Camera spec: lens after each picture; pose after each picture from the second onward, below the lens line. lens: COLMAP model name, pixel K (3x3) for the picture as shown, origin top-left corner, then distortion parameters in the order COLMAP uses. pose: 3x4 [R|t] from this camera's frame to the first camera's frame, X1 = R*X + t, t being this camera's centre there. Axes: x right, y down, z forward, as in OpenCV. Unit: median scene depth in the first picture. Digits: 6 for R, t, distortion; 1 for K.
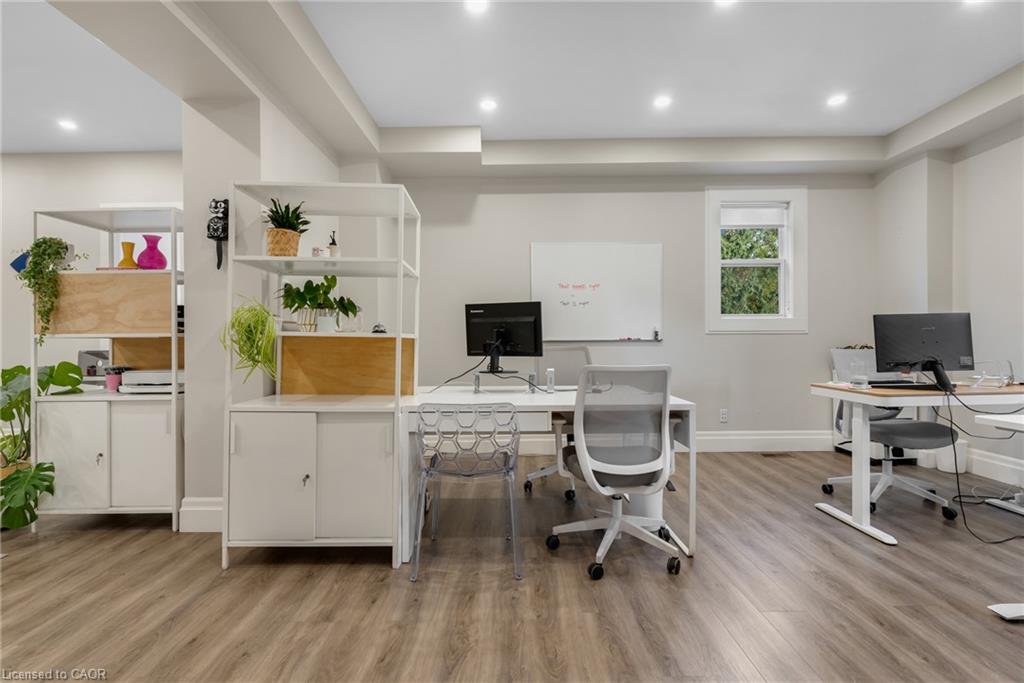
lens RADIAL K [[490.2, 0, 510.1], [0, 490.2, 339.7], [0, 0, 1]] dist [-0.000233, 0.000447]
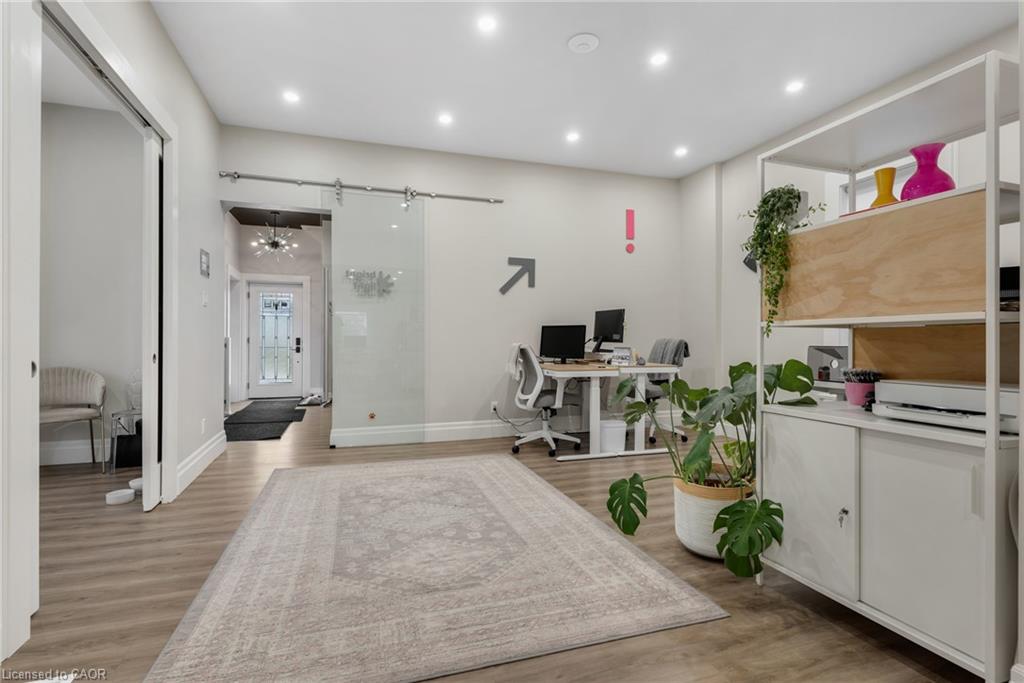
lens RADIAL K [[490.2, 0, 510.1], [0, 490.2, 339.7], [0, 0, 1]] dist [-0.000233, 0.000447]
pose [[0.320872, 0.003349, -0.947117, -0.377693], [-0.006082, 0.999980, 0.001475, 0.017654], [0.947103, 0.005287, 0.320886, 0.390517]]
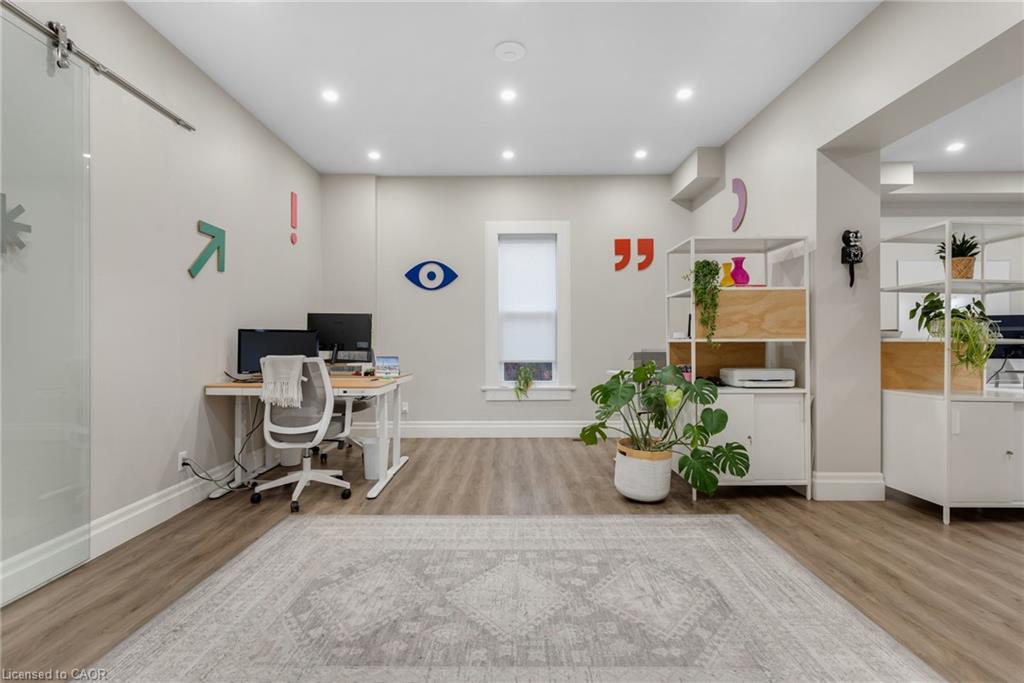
lens RADIAL K [[490.2, 0, 510.1], [0, 490.2, 339.7], [0, 0, 1]] dist [-0.000233, 0.000447]
pose [[0.999977, 0.003666, 0.005661, -1.434662], [-0.003627, 0.999969, -0.006965, 0.000893], [-0.005687, 0.006944, 0.999960, -0.226642]]
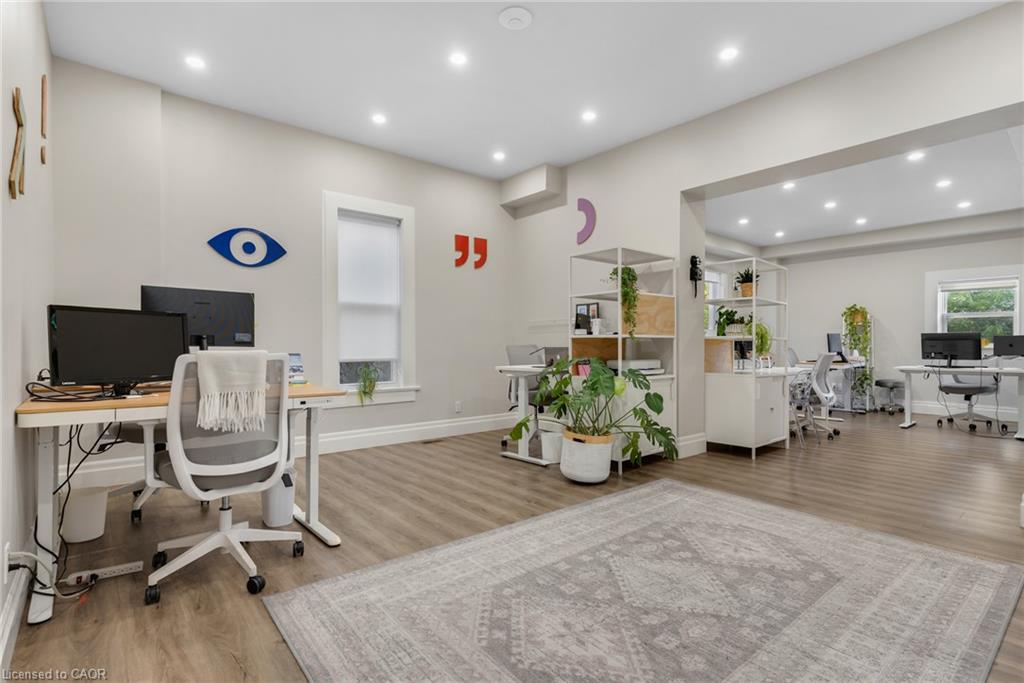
lens RADIAL K [[497.3, 0, 512.0], [0, 497.3, 341.5], [0, 0, 1]] dist [0.002163, 0.000568]
pose [[0.762340, 0.009978, 0.647100, -2.134385], [-0.005367, 0.999944, -0.009096, 0.023559], [-0.647155, 0.003462, 0.762351, 0.105466]]
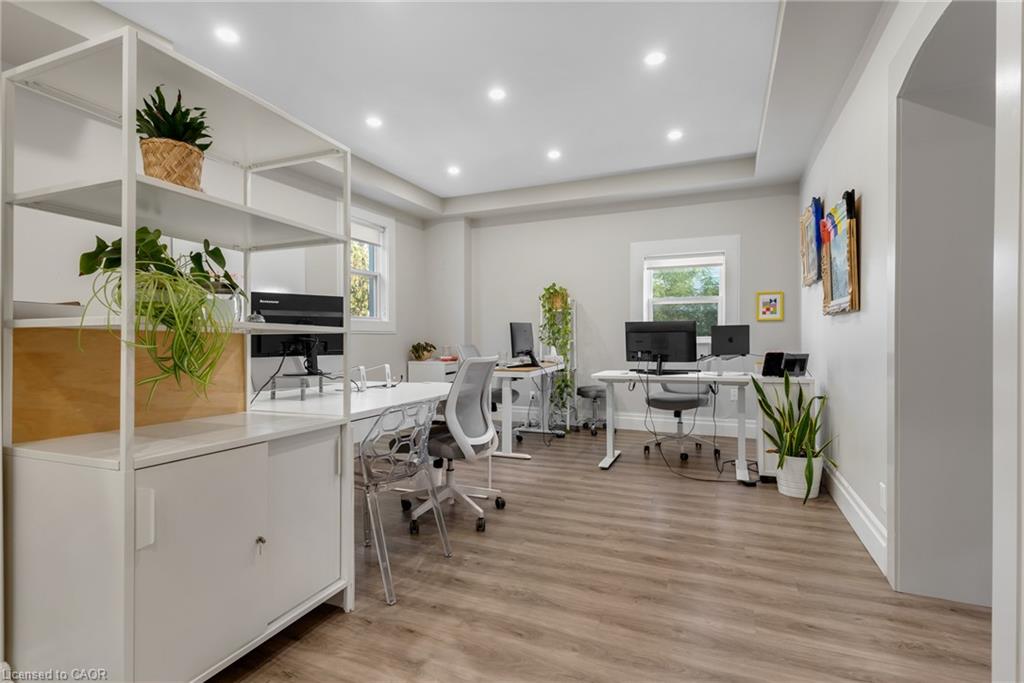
lens RADIAL K [[490.2, 0, 510.1], [0, 490.2, 339.7], [0, 0, 1]] dist [-0.000233, 0.000447]
pose [[0.405681, -0.001029, 0.914014, -0.736695], [0.003165, 0.999995, -0.000279, 0.007855], [-0.914009, 0.003005, 0.405682, 0.347534]]
